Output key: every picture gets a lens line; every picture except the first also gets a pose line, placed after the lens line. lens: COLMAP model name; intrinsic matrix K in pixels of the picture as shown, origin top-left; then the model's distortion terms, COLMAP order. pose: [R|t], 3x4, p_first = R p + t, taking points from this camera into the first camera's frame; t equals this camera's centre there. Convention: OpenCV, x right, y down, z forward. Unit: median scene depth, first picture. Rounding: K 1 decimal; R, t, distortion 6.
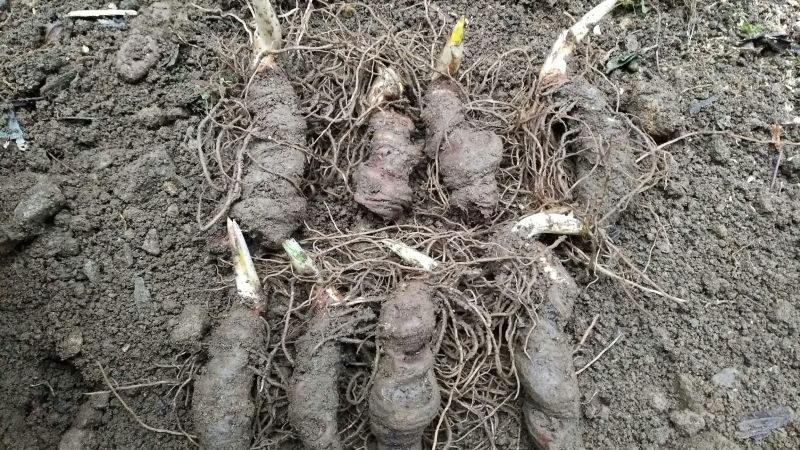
lens RADIAL K [[573.9, 0, 400.0], [0, 573.9, 225.0], [0, 0, 1]] dist [-0.000564, -0.065235]
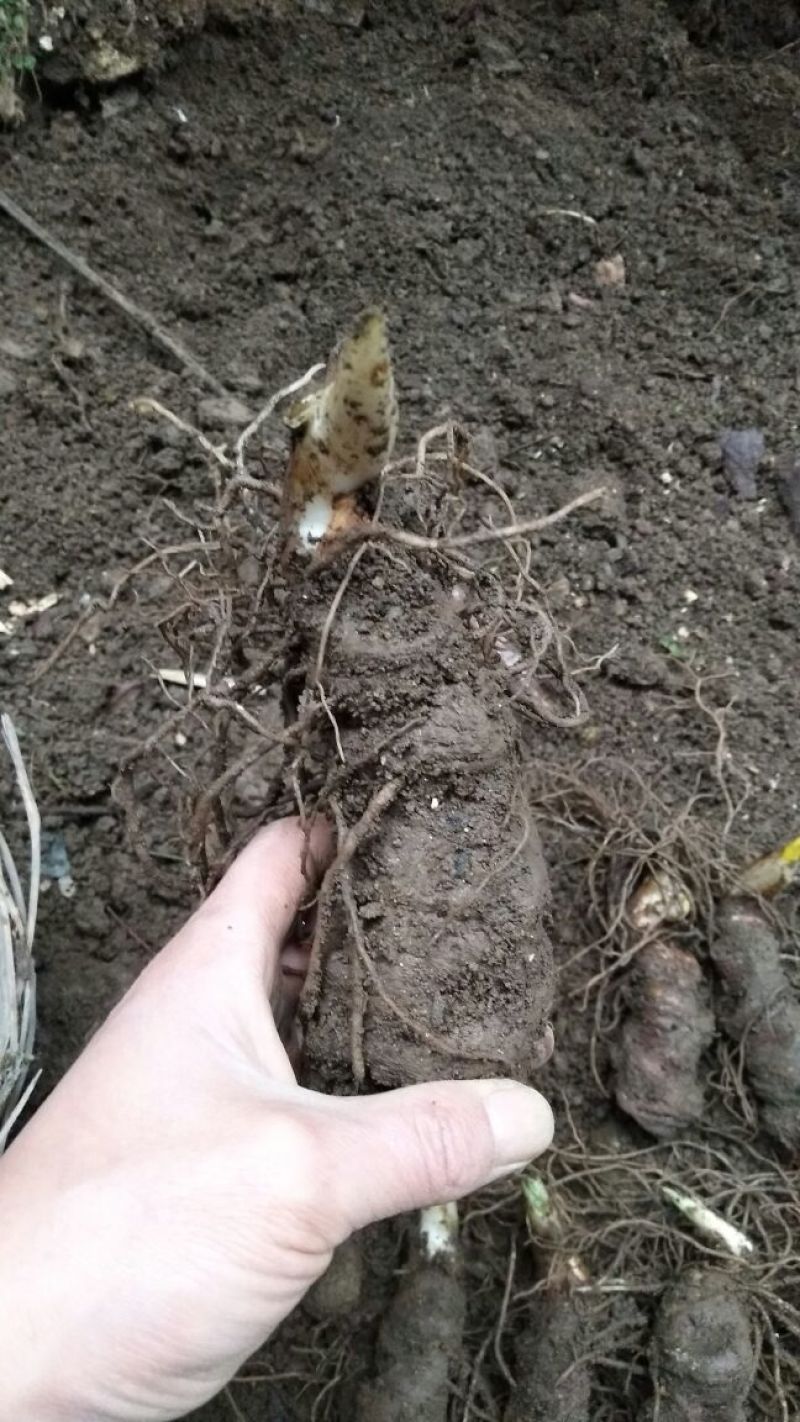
lens RADIAL K [[1020.7, 0, 400.0], [0, 1020.7, 711.0], [0, 0, 1]] dist [0.001230, -0.062414]
pose [[0.987651, 0.151984, -0.038042, -0.323096], [-0.155968, 0.976780, -0.146885, -0.251064], [0.014835, 0.151005, 0.988422, -0.165283]]
